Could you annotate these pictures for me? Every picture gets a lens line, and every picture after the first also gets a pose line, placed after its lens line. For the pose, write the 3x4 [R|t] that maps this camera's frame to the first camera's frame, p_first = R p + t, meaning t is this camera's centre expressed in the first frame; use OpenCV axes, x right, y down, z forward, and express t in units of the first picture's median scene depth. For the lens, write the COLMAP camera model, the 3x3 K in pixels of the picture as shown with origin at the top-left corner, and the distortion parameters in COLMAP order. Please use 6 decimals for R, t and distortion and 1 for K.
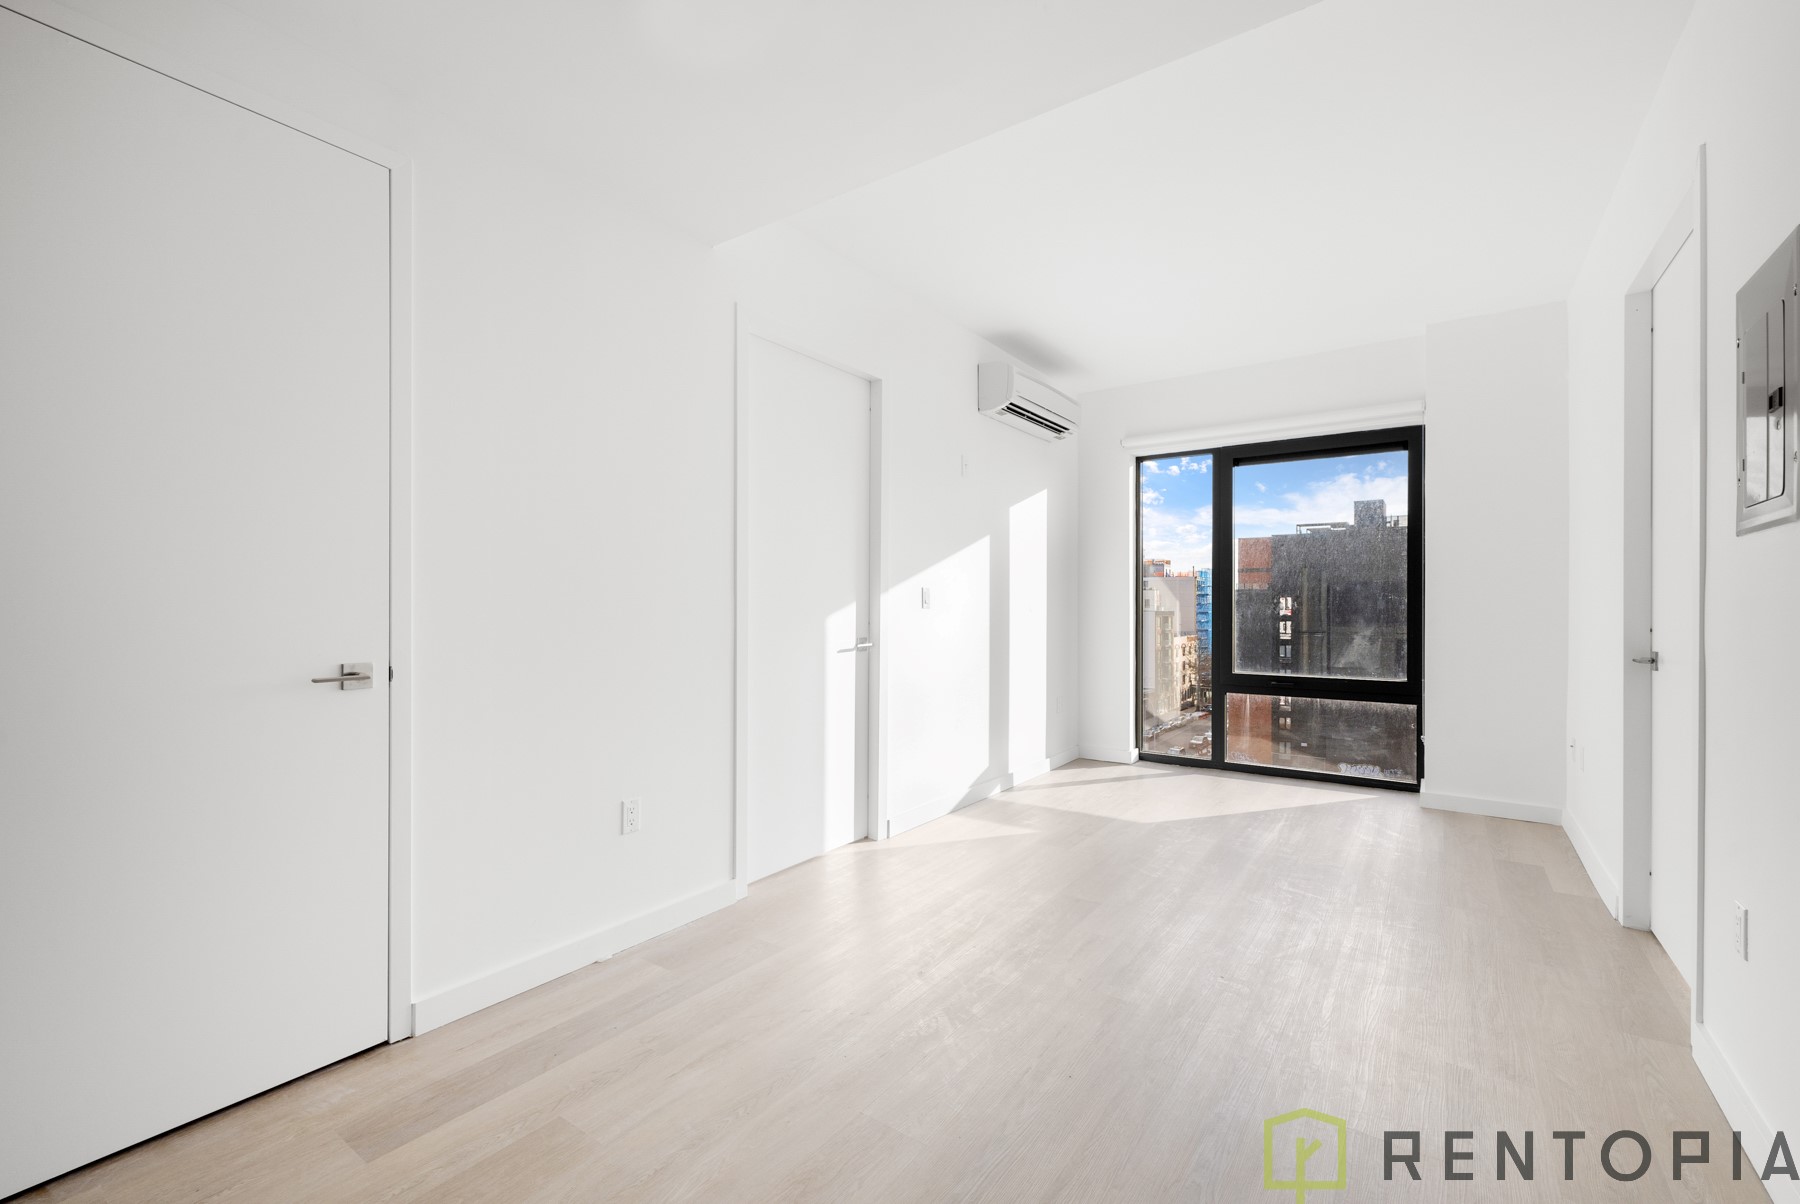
lens RADIAL K [[797.3, 0, 900.0], [0, 797.3, 602.0], [0, 0, 1]] dist [-0.000394, -0.000138]
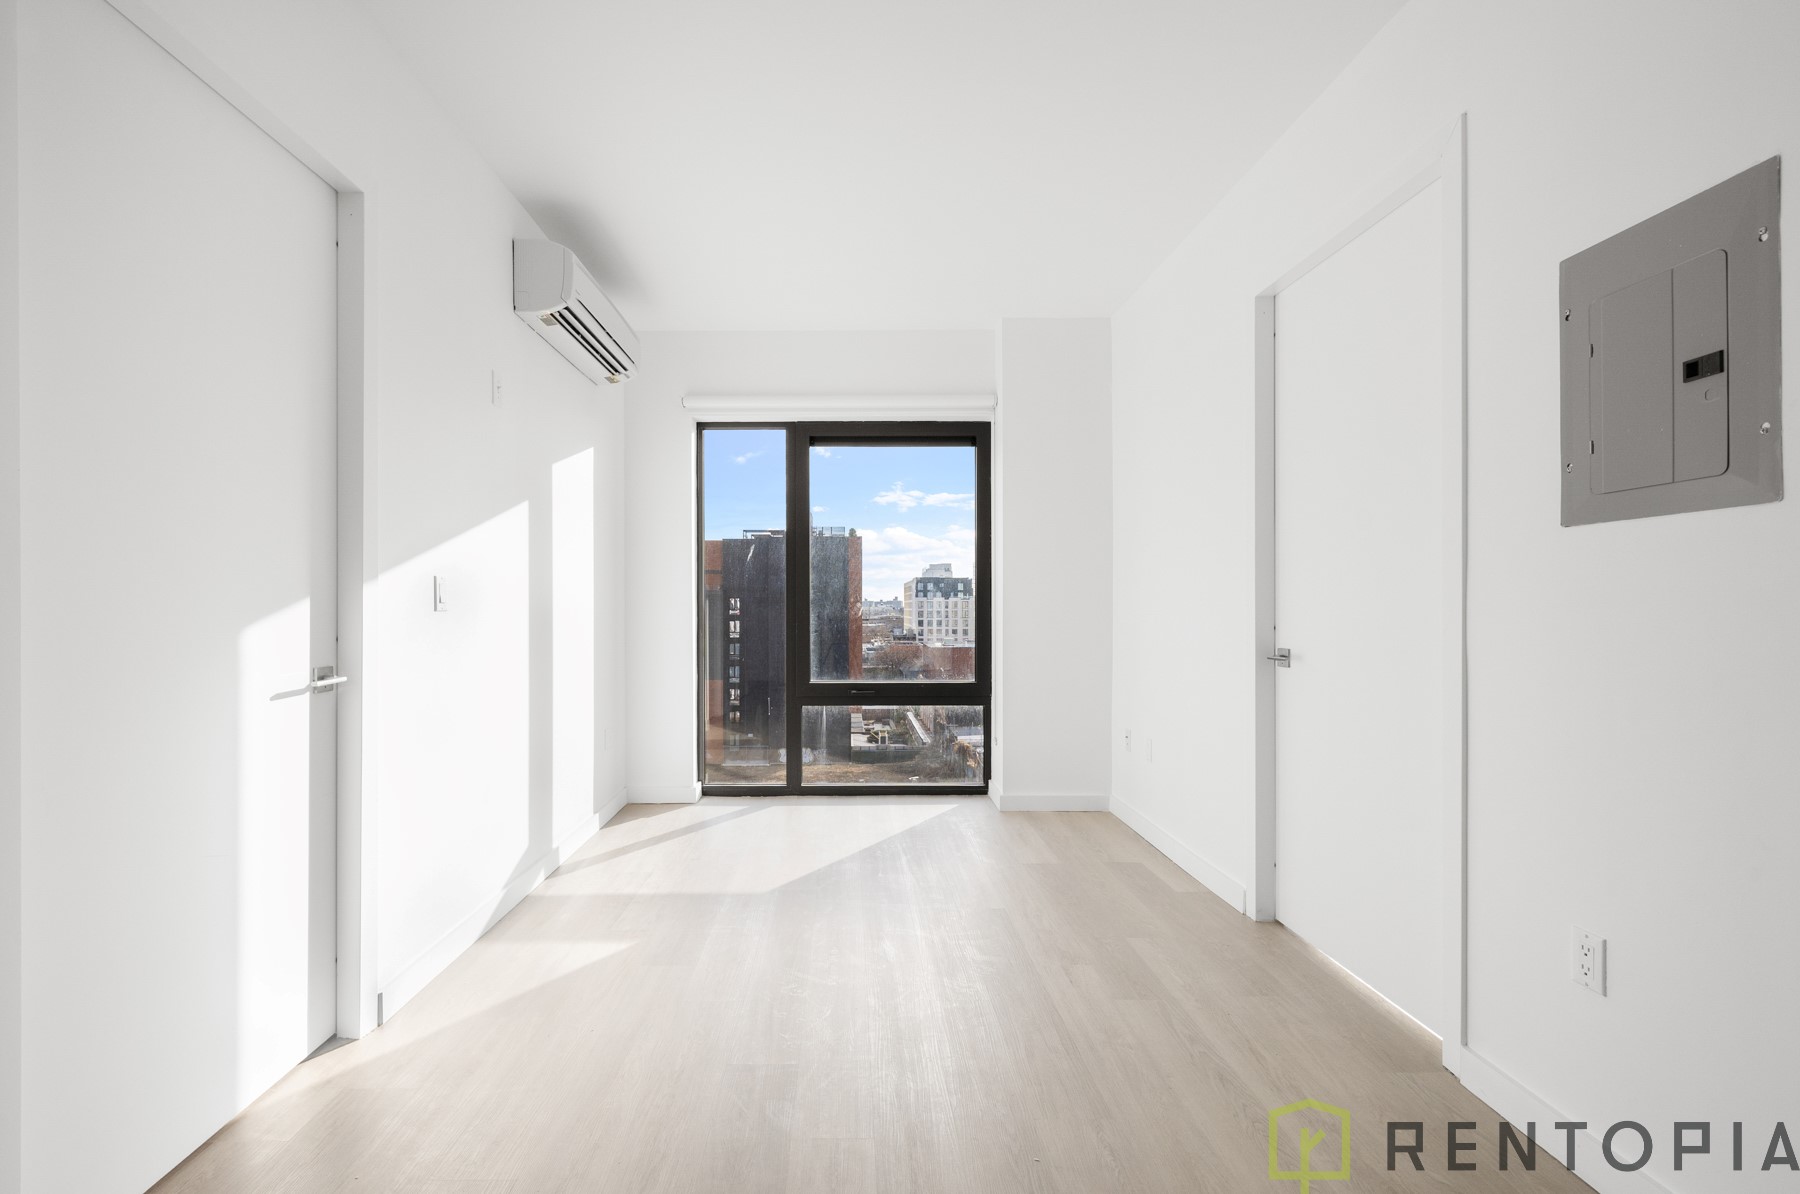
lens RADIAL K [[824.6, 0, 890.8], [0, 824.6, 603.0], [0, 0, 1]] dist [-0.017895, -0.000136]
pose [[0.810062, -0.000678, 0.586344, -0.042908], [0.000560, 1.000000, 0.000384, 0.002072], [-0.586345, 0.000017, 0.810062, 0.247753]]
